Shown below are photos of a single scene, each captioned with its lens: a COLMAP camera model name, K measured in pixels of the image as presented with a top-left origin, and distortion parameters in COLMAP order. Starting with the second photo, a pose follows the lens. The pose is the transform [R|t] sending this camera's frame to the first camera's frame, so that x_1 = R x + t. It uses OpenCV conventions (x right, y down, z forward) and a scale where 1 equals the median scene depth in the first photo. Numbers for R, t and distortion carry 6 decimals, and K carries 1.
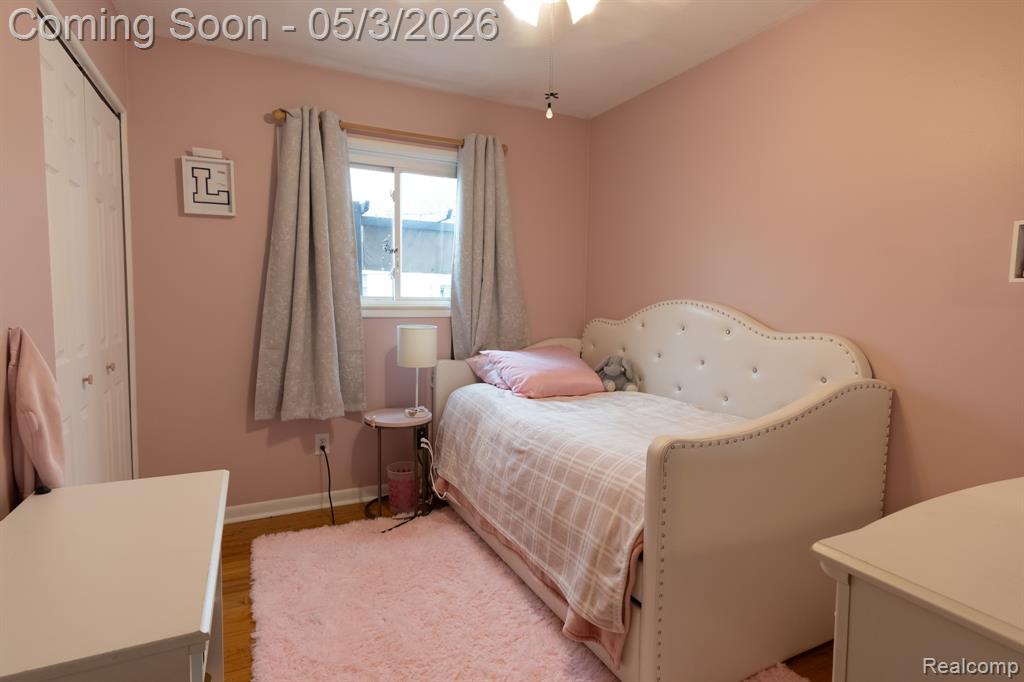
lens RADIAL K [[547.9, 0, 513.5], [0, 547.9, 335.4], [0, 0, 1]] dist [0.010366, 0.001796]
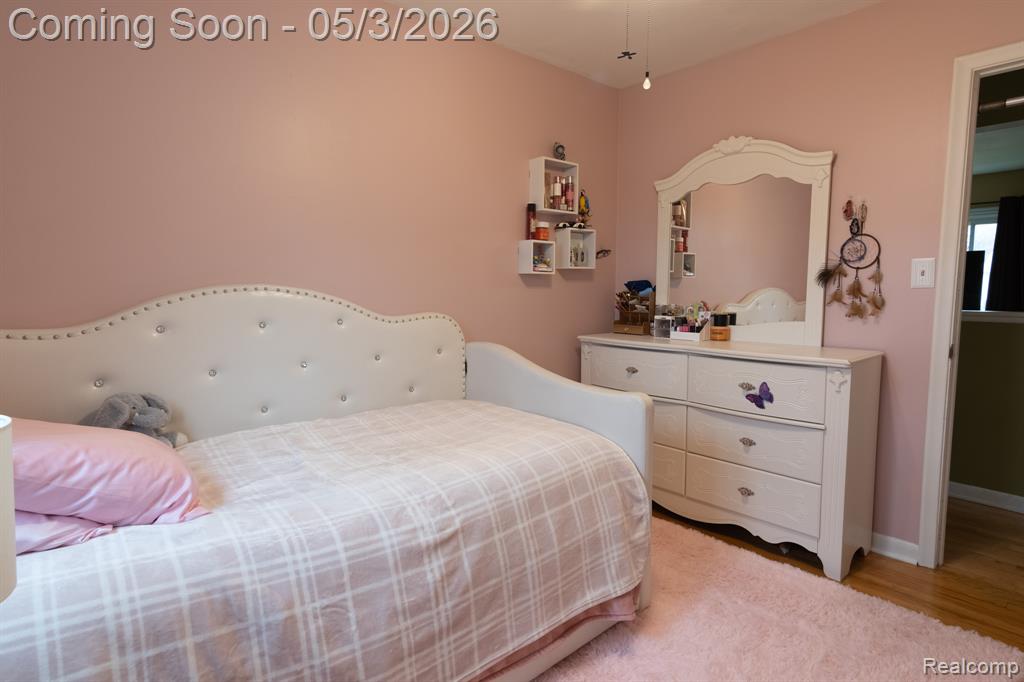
lens RADIAL K [[547.9, 0, 513.5], [0, 547.9, 335.4], [0, 0, 1]] dist [0.010366, 0.001796]
pose [[-0.281951, -0.099093, 0.954298, -0.599228], [0.058490, 0.991027, 0.120188, -0.085094], [-0.957644, 0.089704, -0.273625, 1.141804]]
